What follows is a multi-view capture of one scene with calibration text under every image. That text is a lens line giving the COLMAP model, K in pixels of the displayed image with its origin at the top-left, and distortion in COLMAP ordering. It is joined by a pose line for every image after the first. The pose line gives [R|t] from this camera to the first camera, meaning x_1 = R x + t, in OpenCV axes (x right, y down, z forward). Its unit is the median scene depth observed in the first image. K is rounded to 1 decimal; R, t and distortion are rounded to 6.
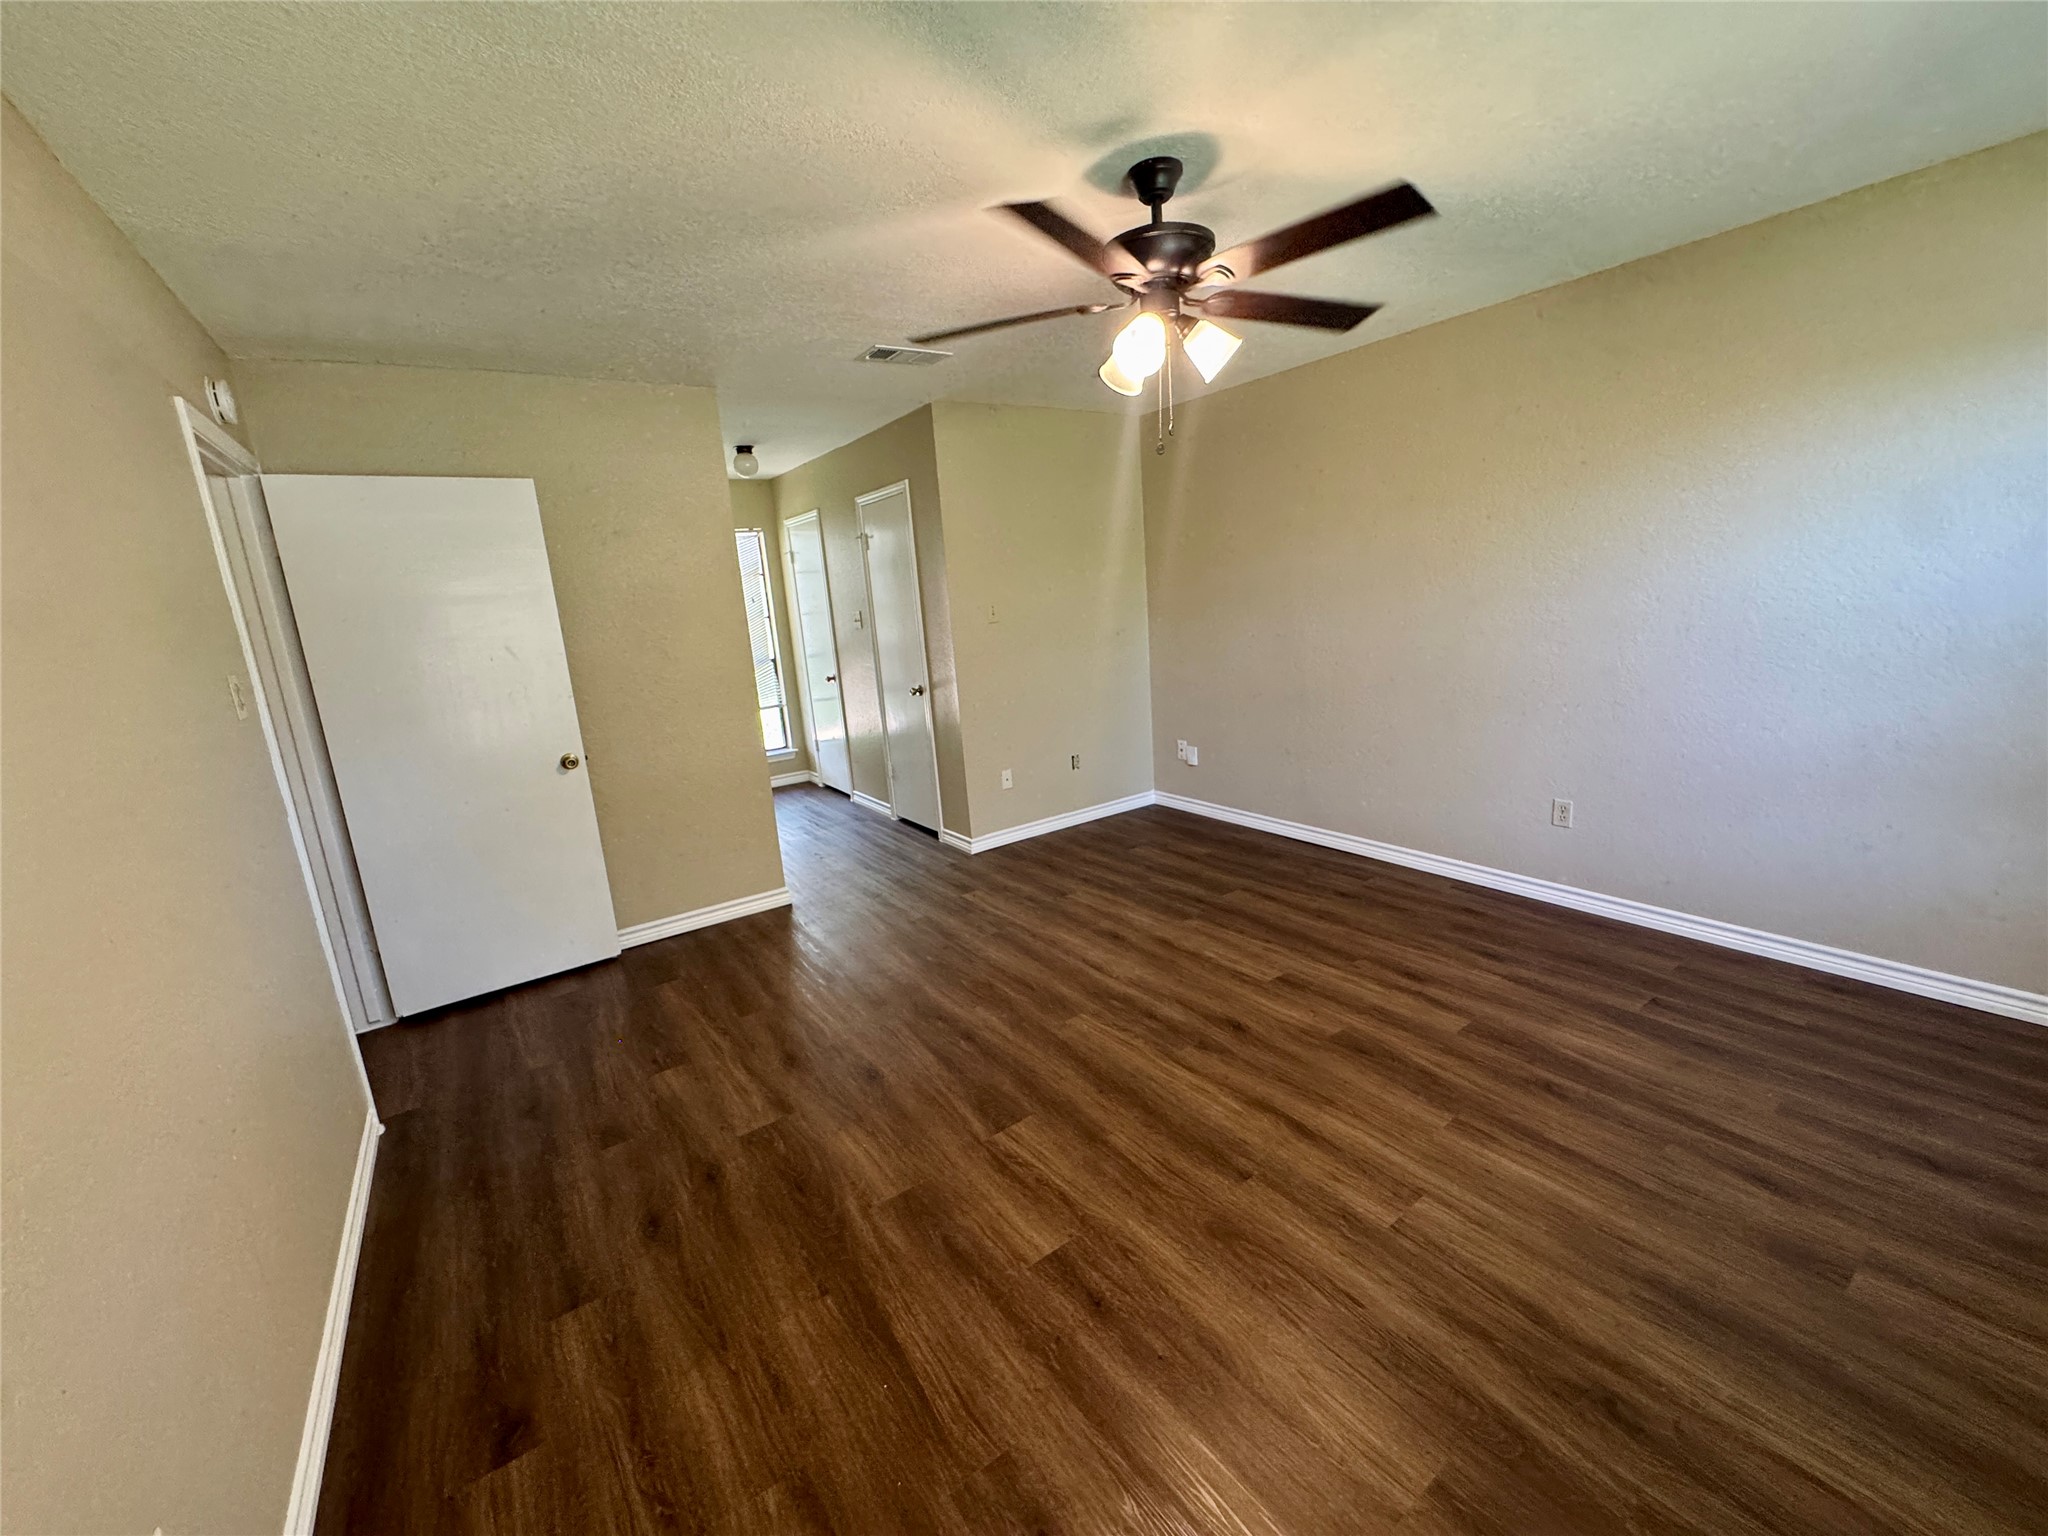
lens RADIAL K [[821.4, 0, 1024.9], [0, 821.4, 762.5], [0, 0, 1]] dist [-0.002307, 0.000063]
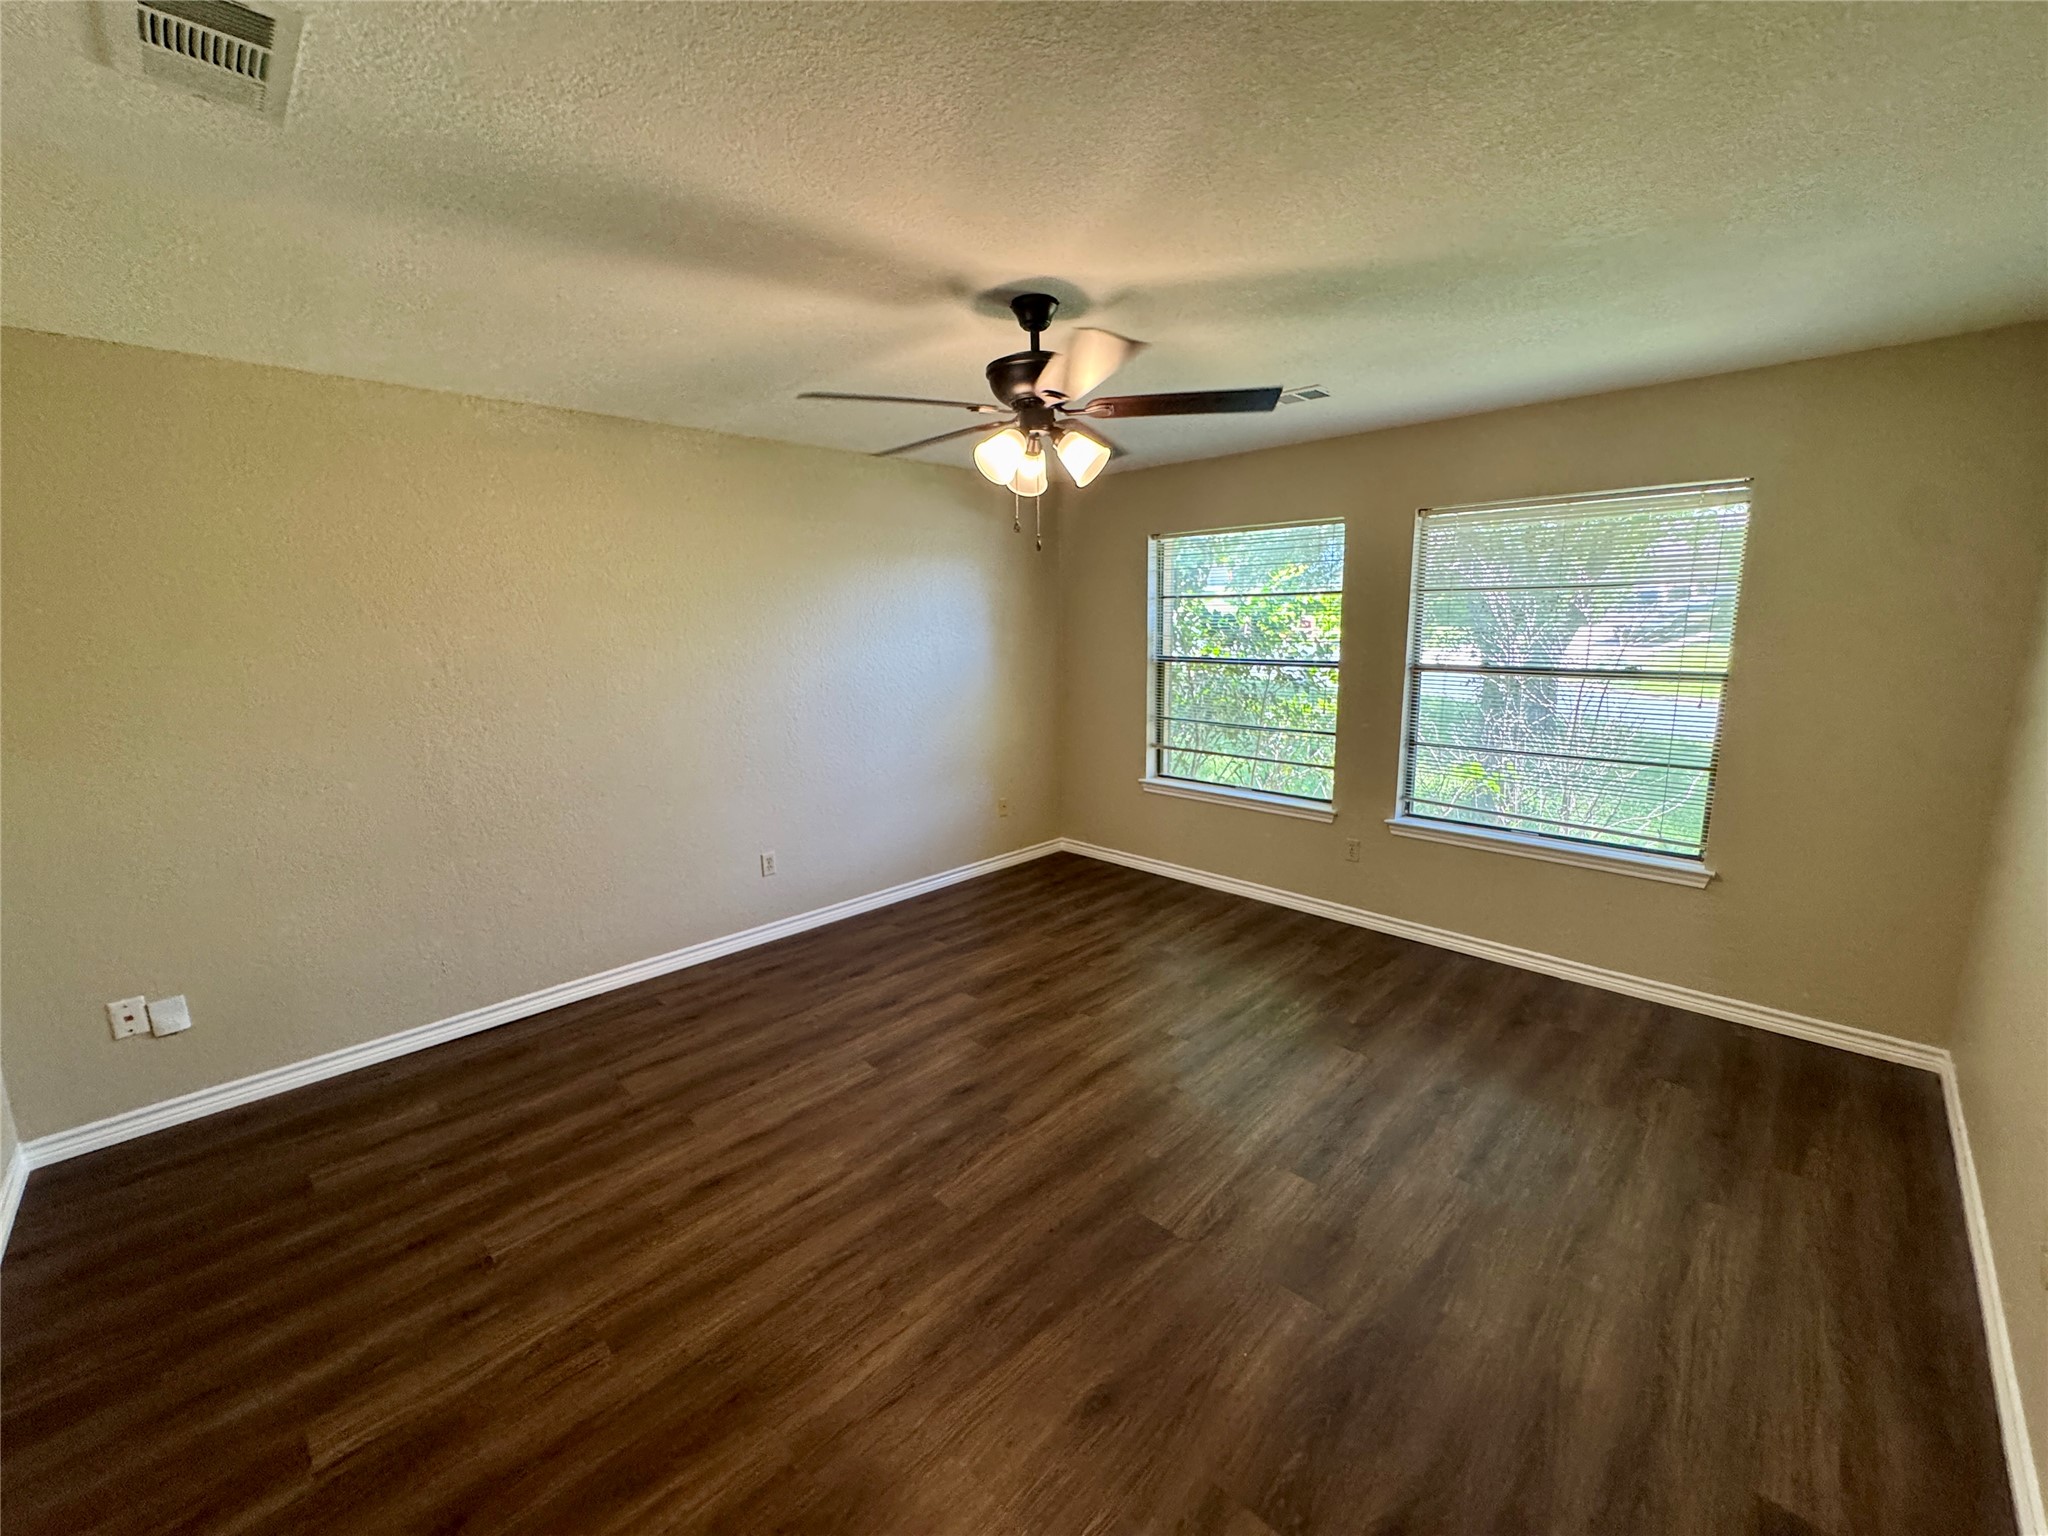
lens RADIAL K [[821.4, 0, 1024.9], [0, 821.4, 762.5], [0, 0, 1]] dist [-0.002307, 0.000063]
pose [[-0.187209, -0.096372, 0.977581, -0.675623], [0.233582, 0.962265, 0.139593, -0.188238], [-0.954145, 0.254478, -0.157634, 0.914505]]
